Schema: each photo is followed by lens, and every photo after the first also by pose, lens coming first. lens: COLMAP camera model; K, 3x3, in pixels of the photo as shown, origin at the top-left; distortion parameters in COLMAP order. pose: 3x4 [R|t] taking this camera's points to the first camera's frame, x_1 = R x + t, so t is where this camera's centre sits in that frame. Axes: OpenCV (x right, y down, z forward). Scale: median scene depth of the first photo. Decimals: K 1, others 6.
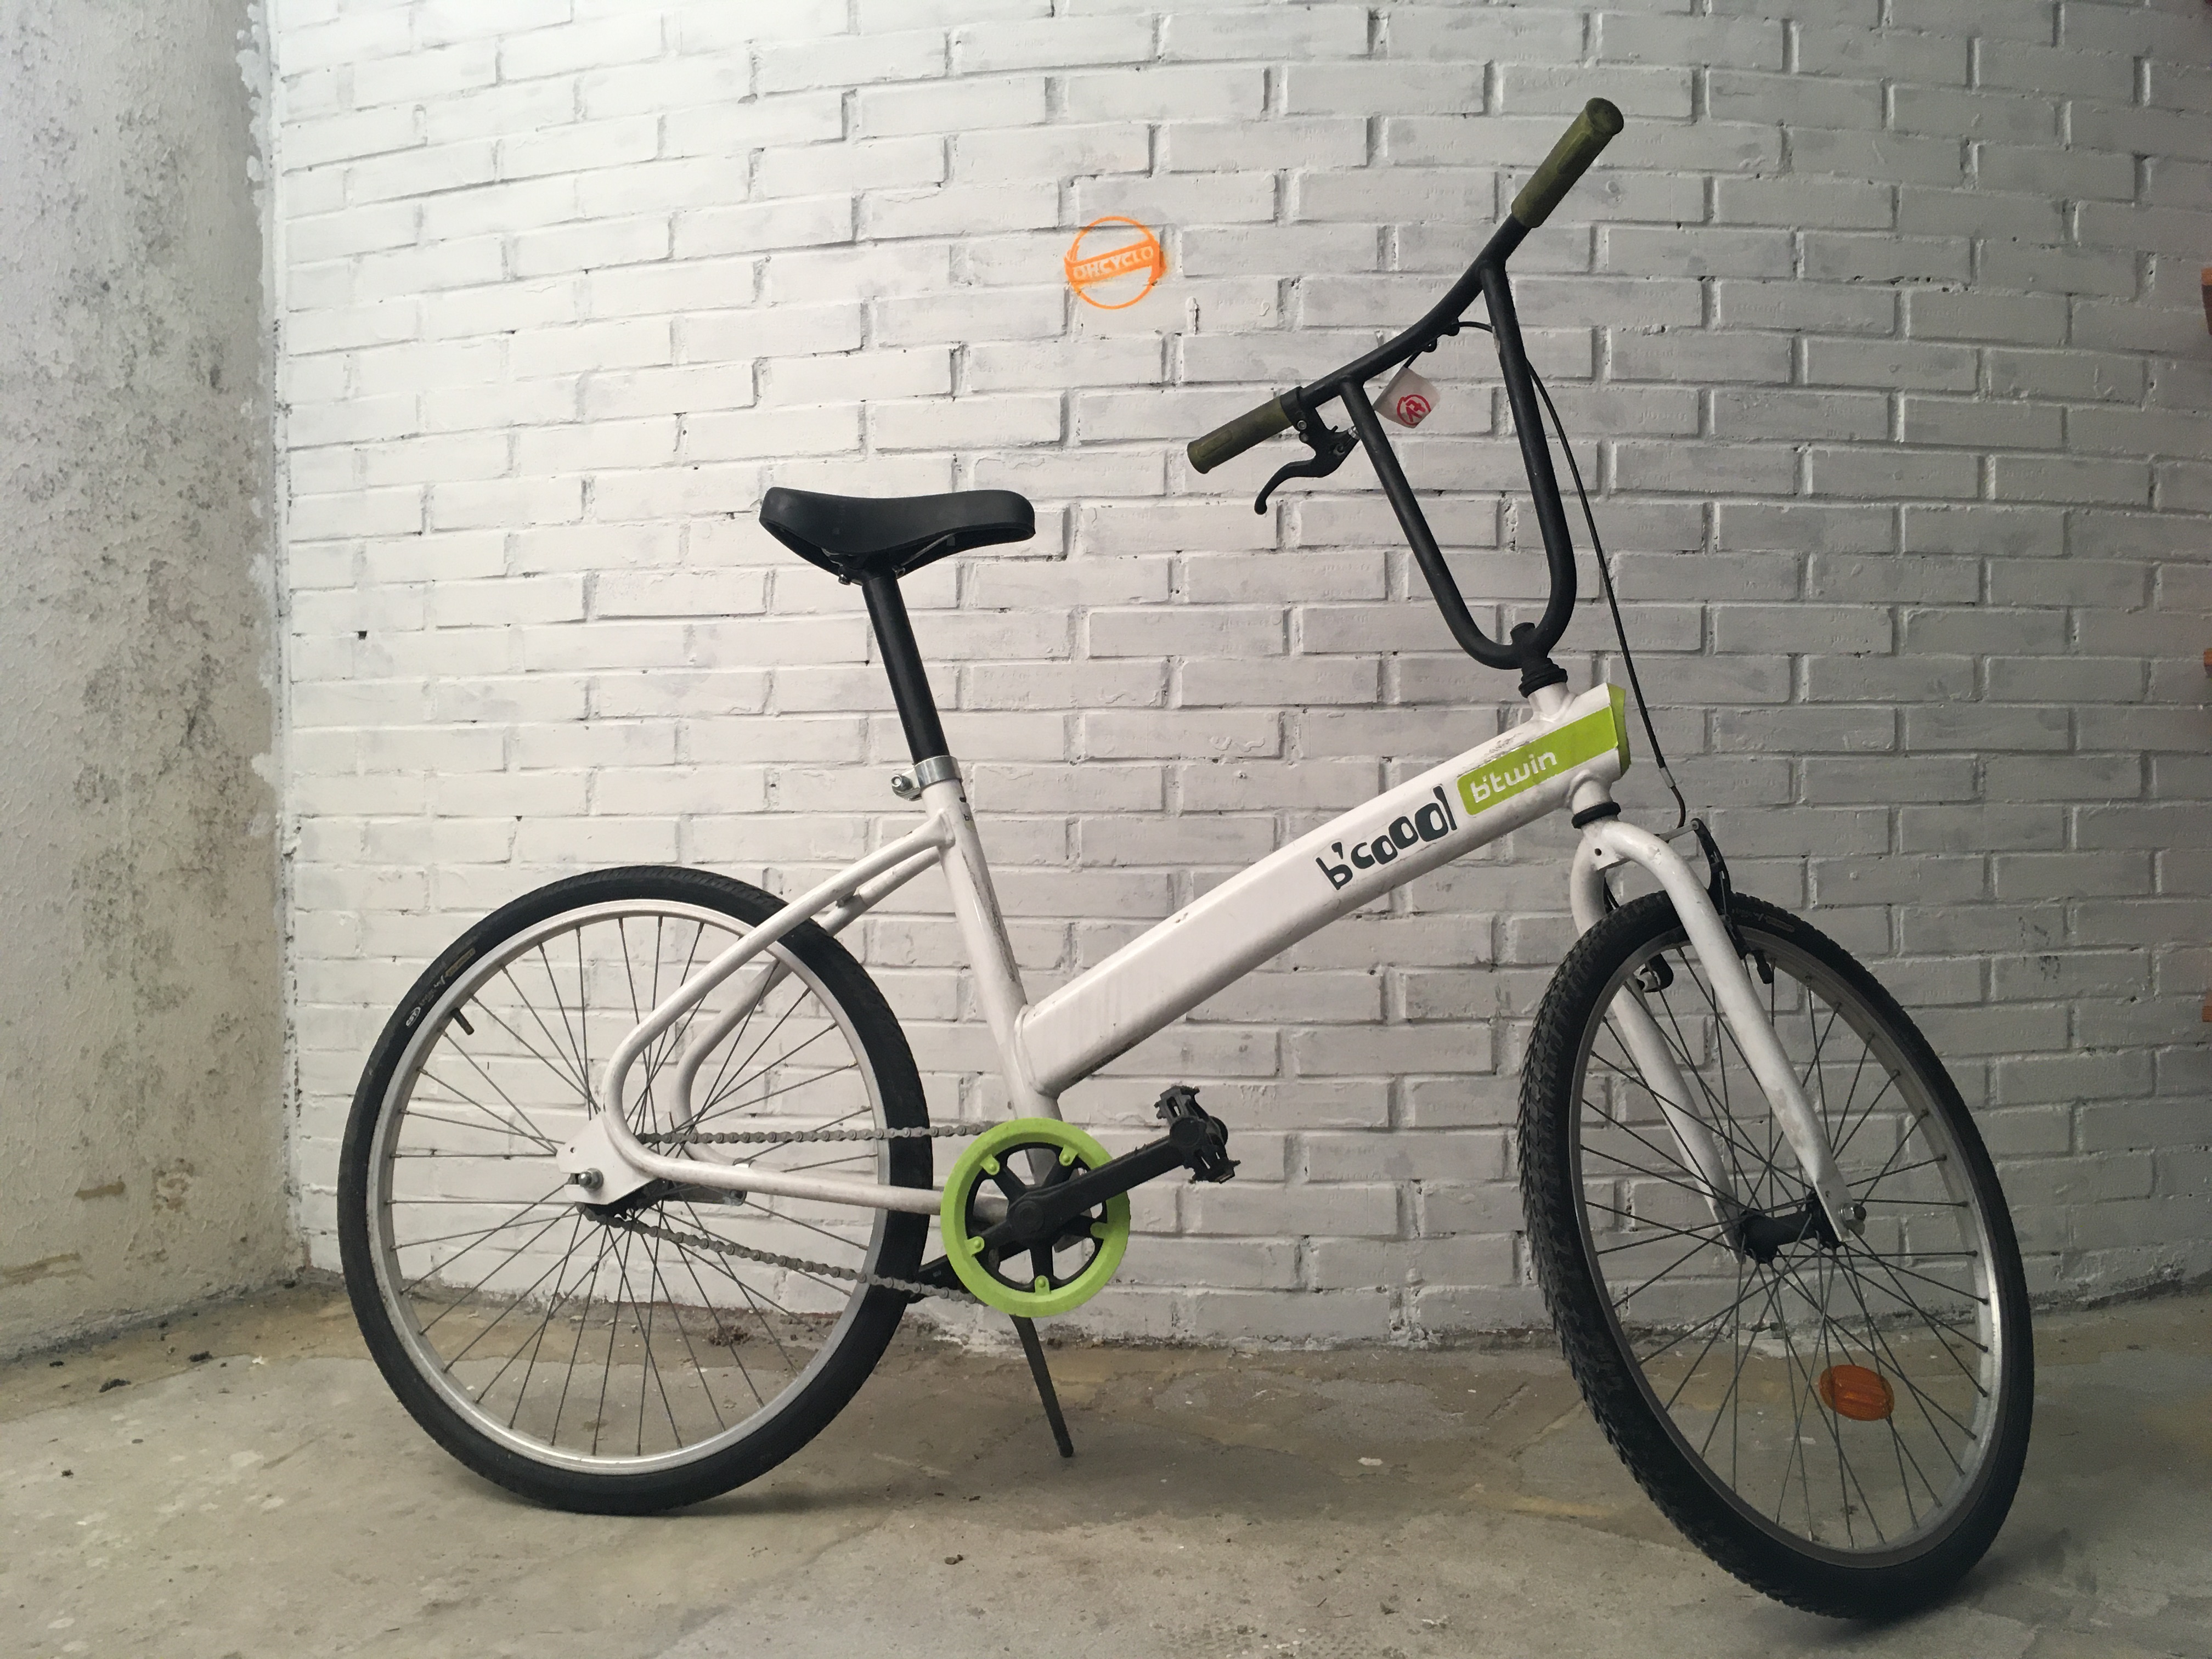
lens RADIAL K [[1894.6, 0, 1099.2], [0, 1894.6, 827.3], [0, 0, 1]] dist [0.074271, -0.109462]
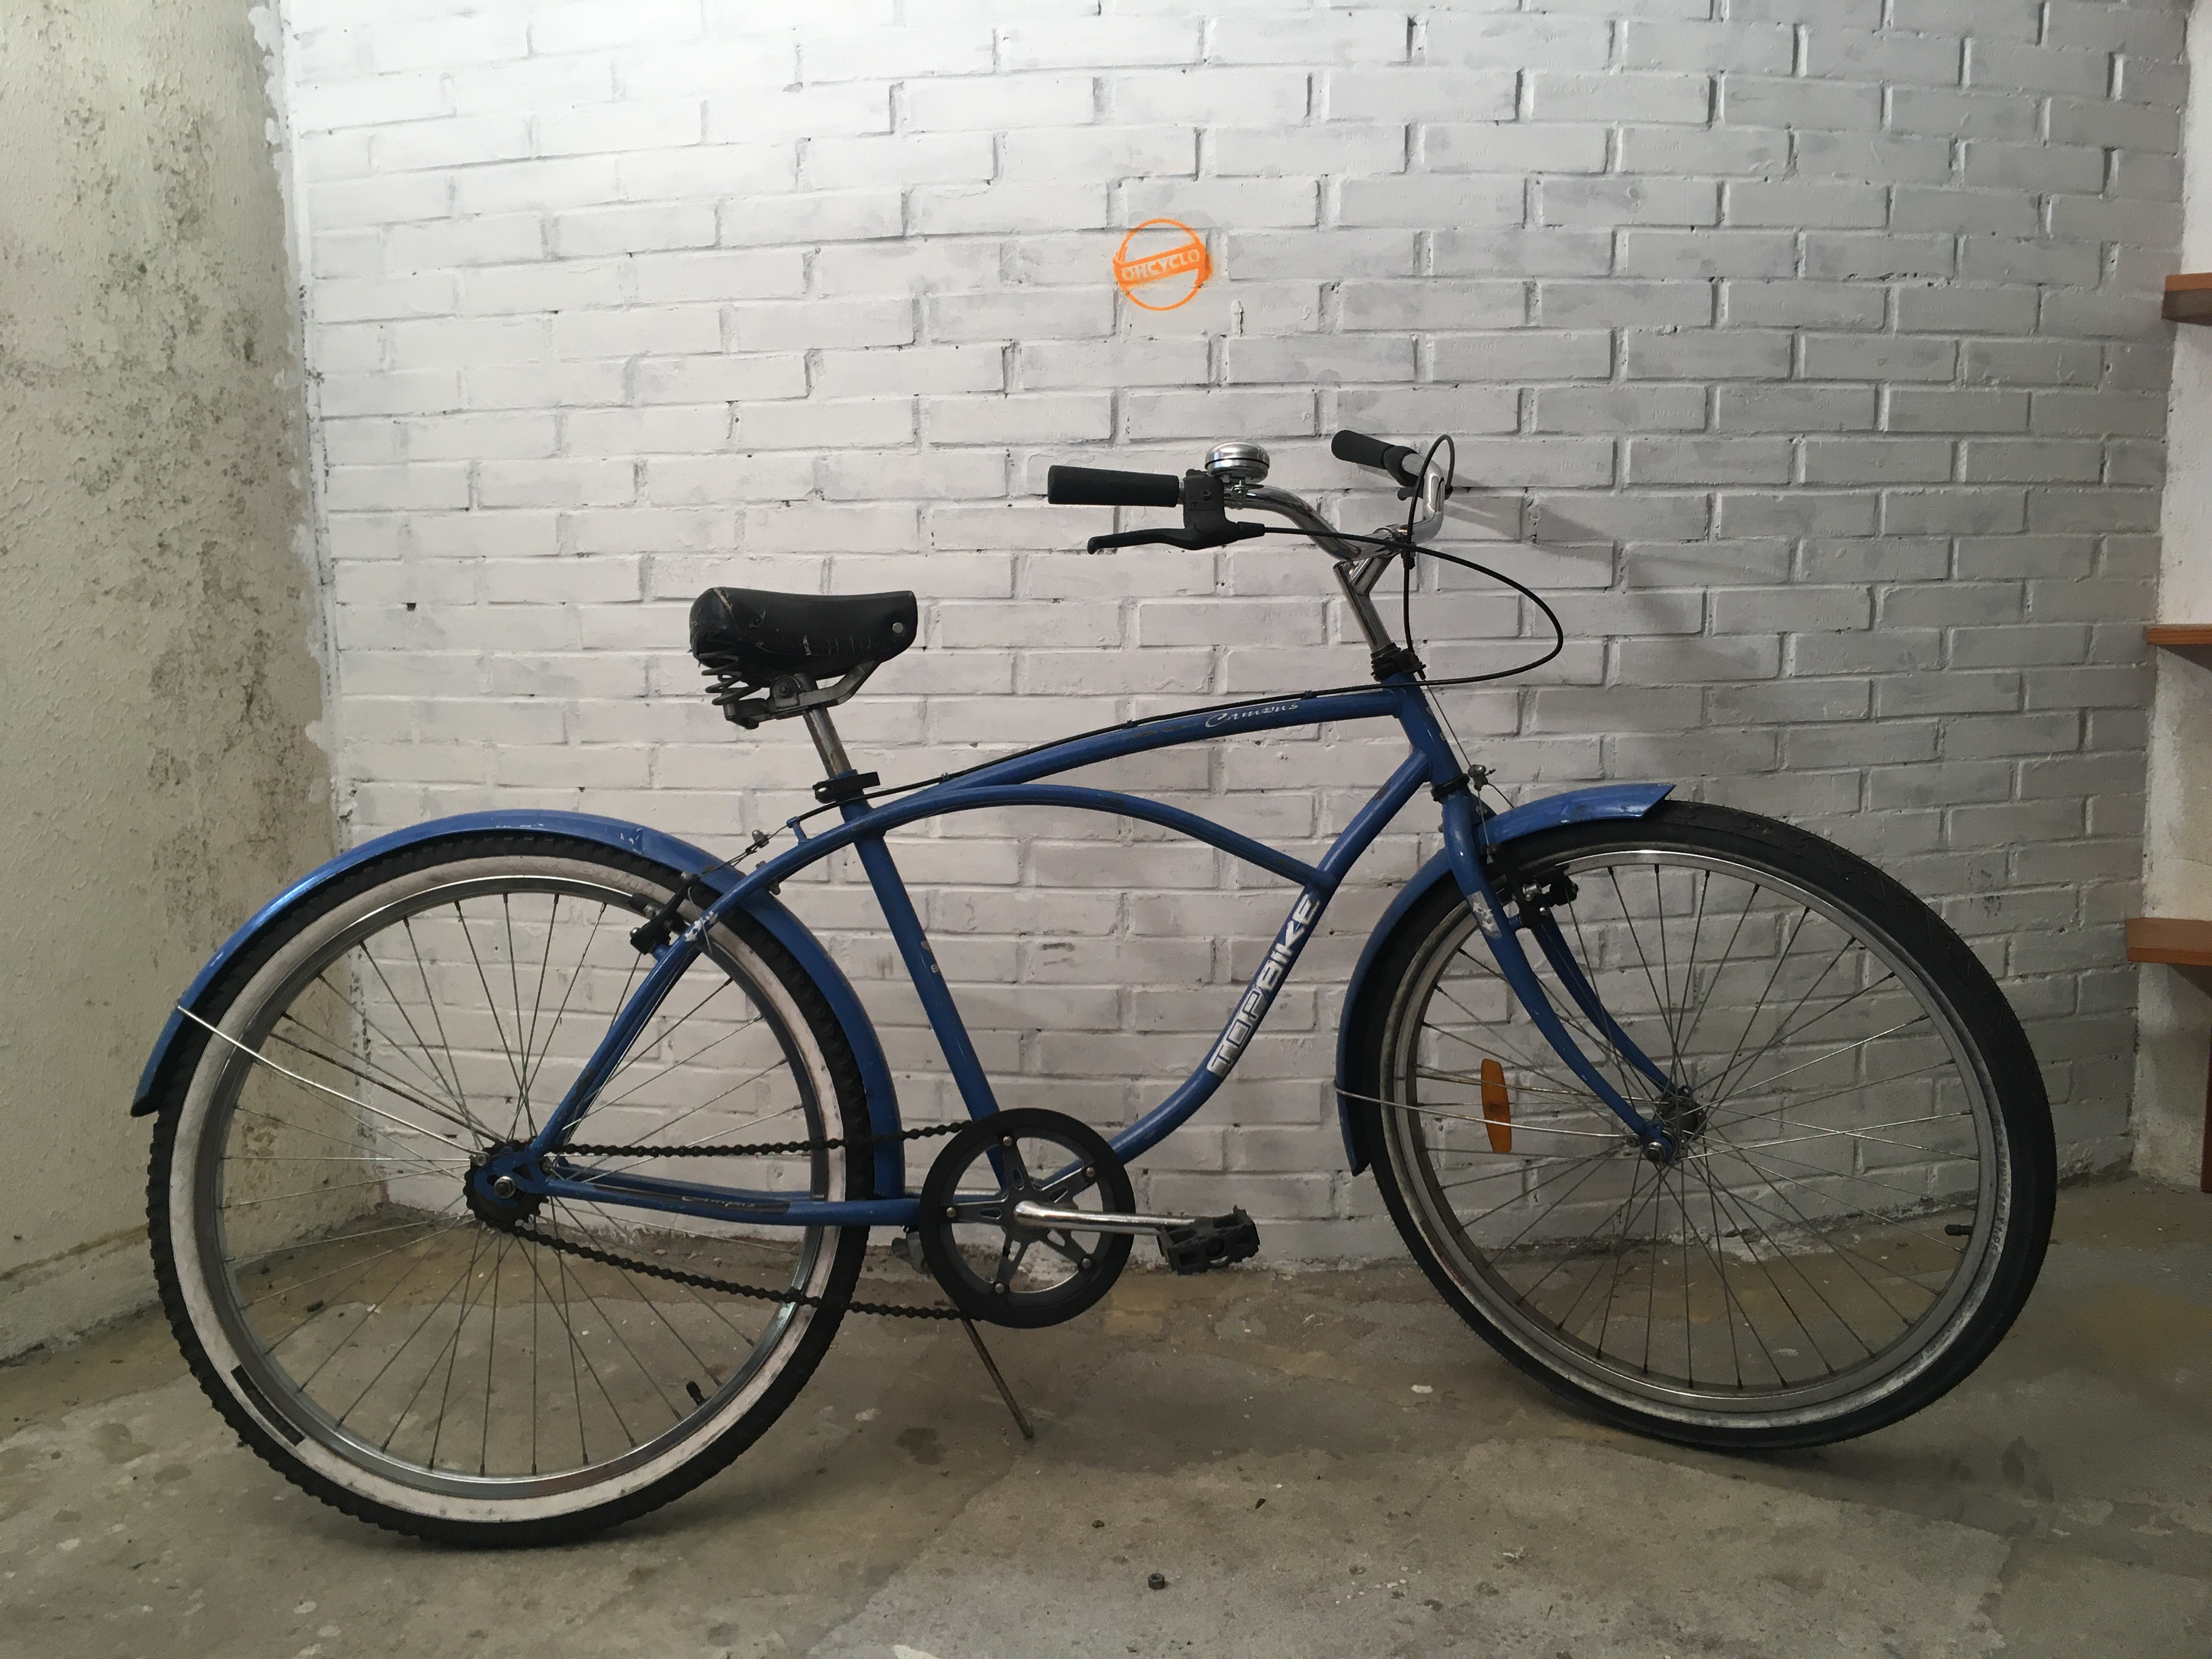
lens RADIAL K [[1894.6, 0, 1099.9], [0, 1894.6, 828.1], [0, 0, 1]] dist [0.074271, -0.109462]
pose [[0.997344, -0.017489, 0.070708, -0.102296], [0.008910, 0.992750, 0.119867, -0.113883], [-0.072292, -0.118918, 0.990269, -0.060715]]
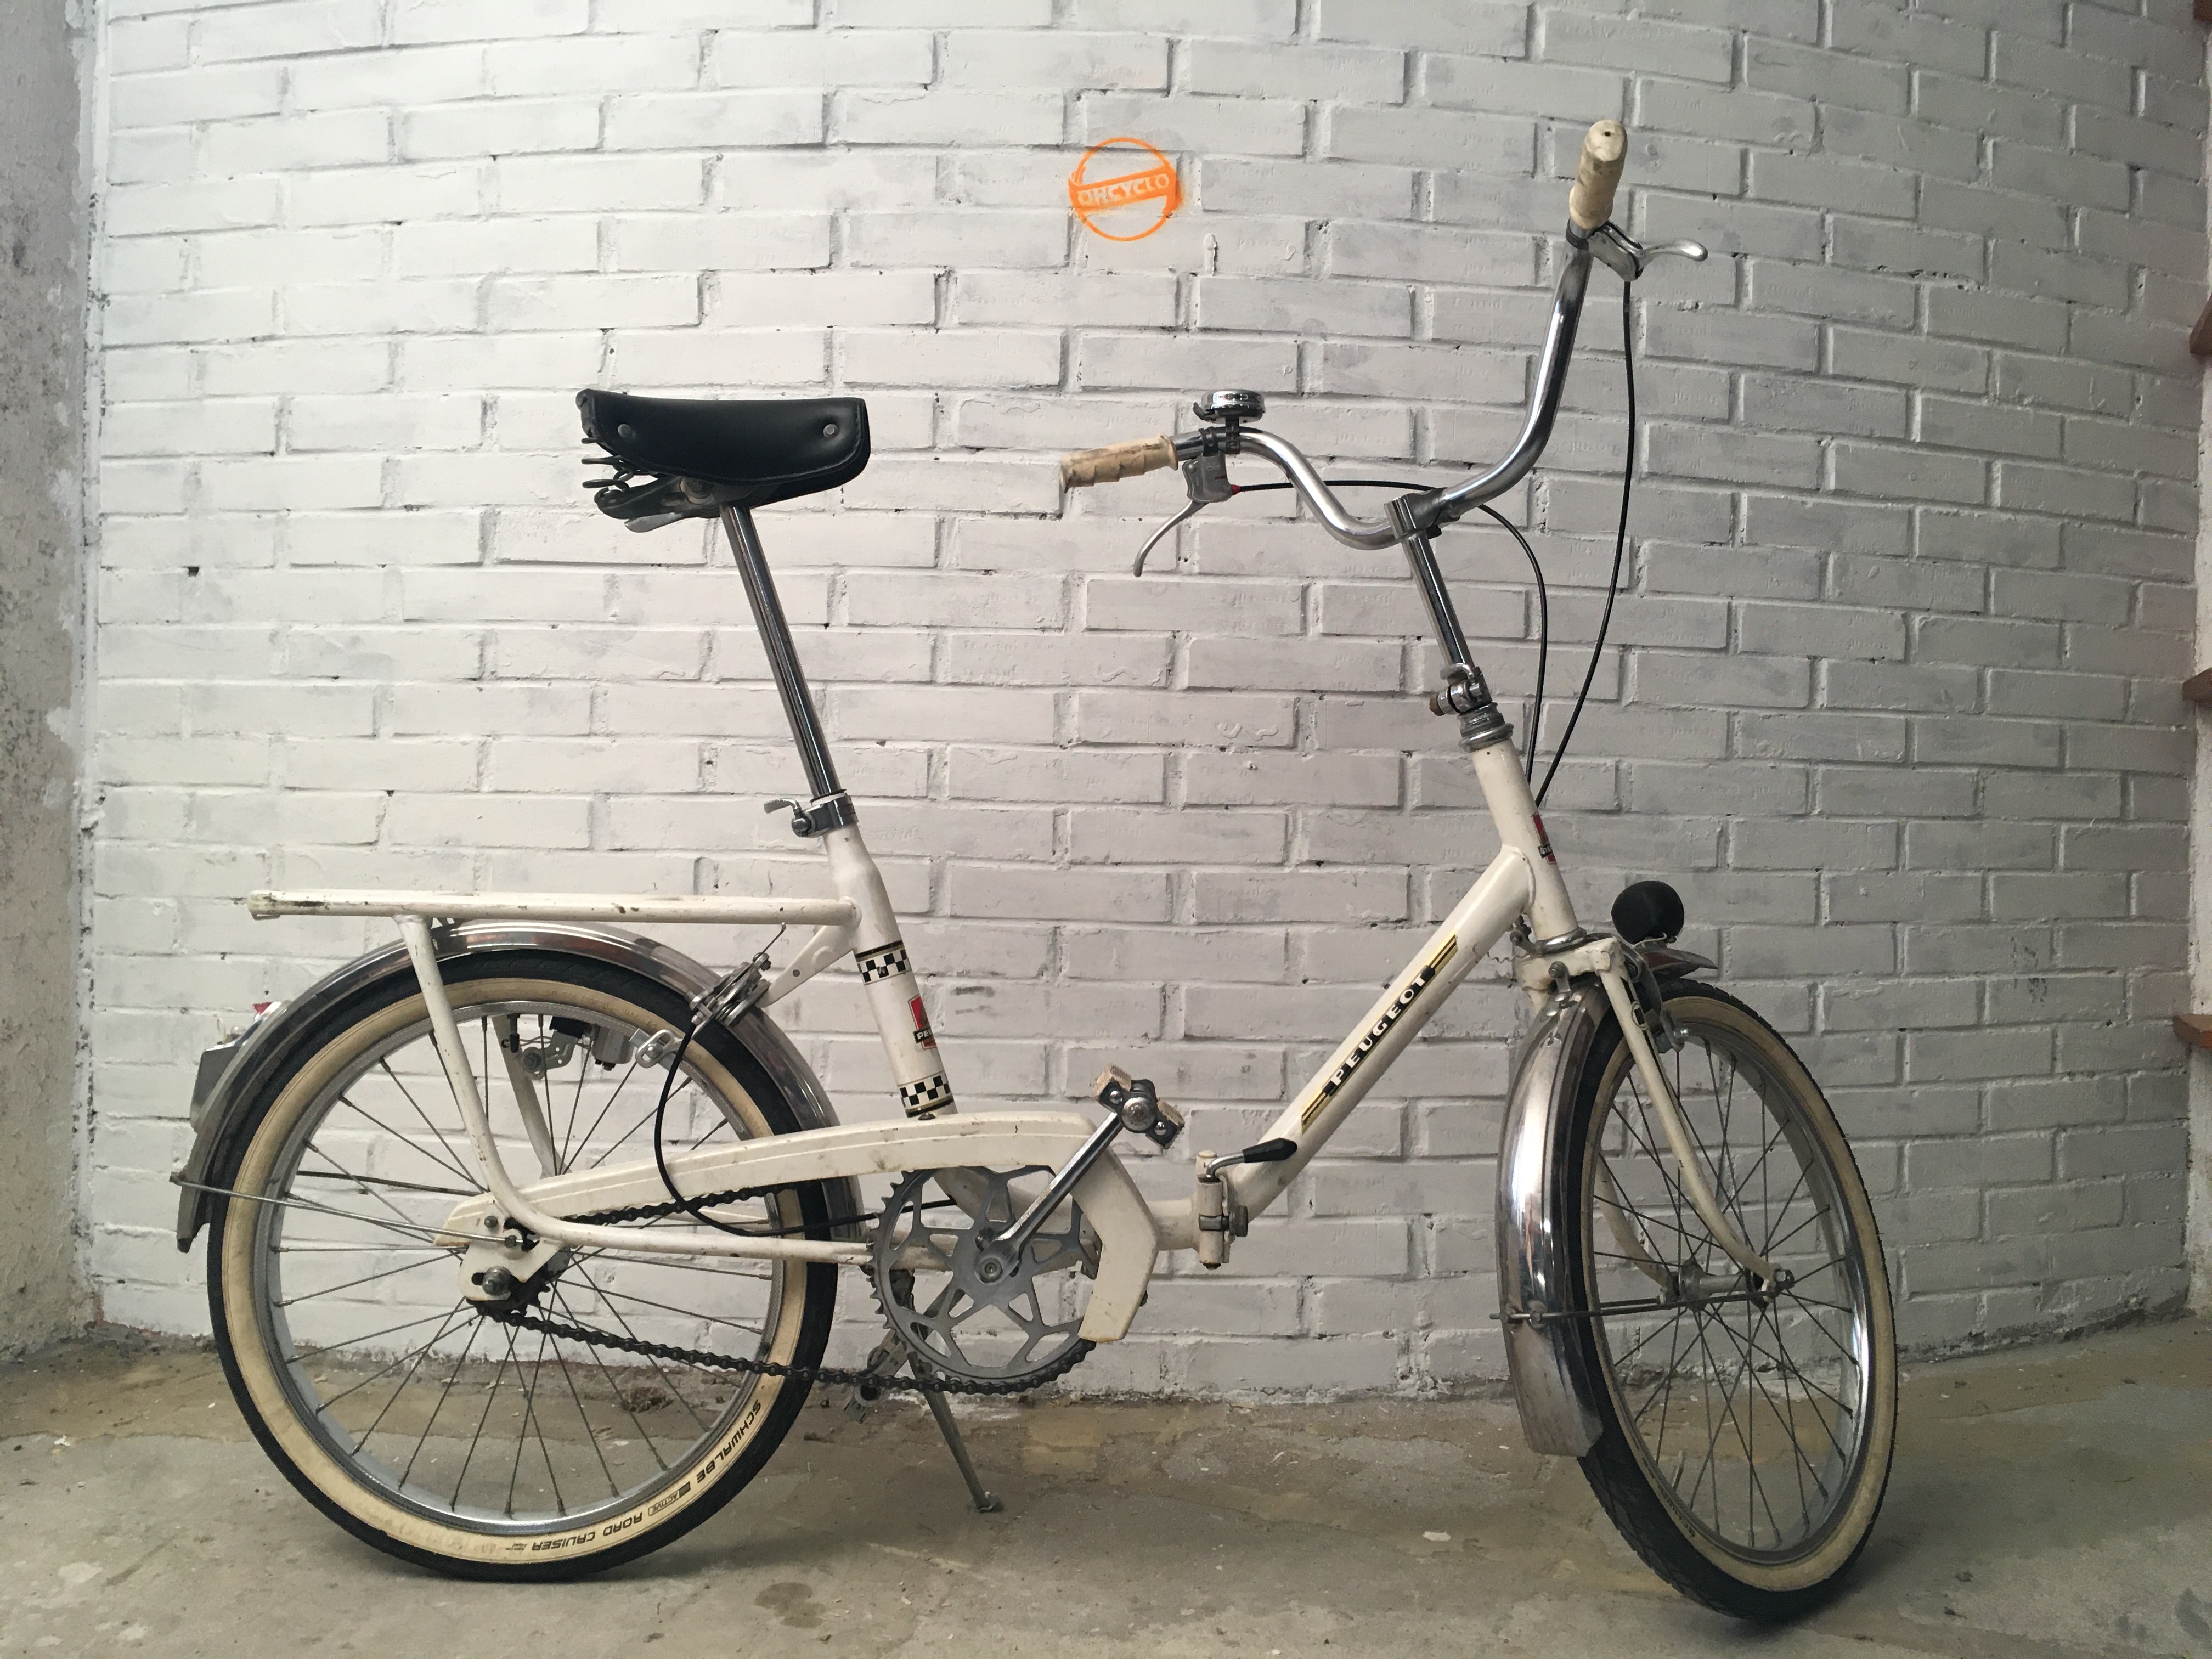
lens RADIAL K [[1894.6, 0, 1101.7], [0, 1894.6, 825.0], [0, 0, 1]] dist [0.074271, -0.109462]
pose [[0.987690, 0.025539, 0.154324, -0.130682], [-0.024525, 0.999663, -0.008471, 0.009692], [-0.154489, 0.004582, 0.987984, 0.115358]]
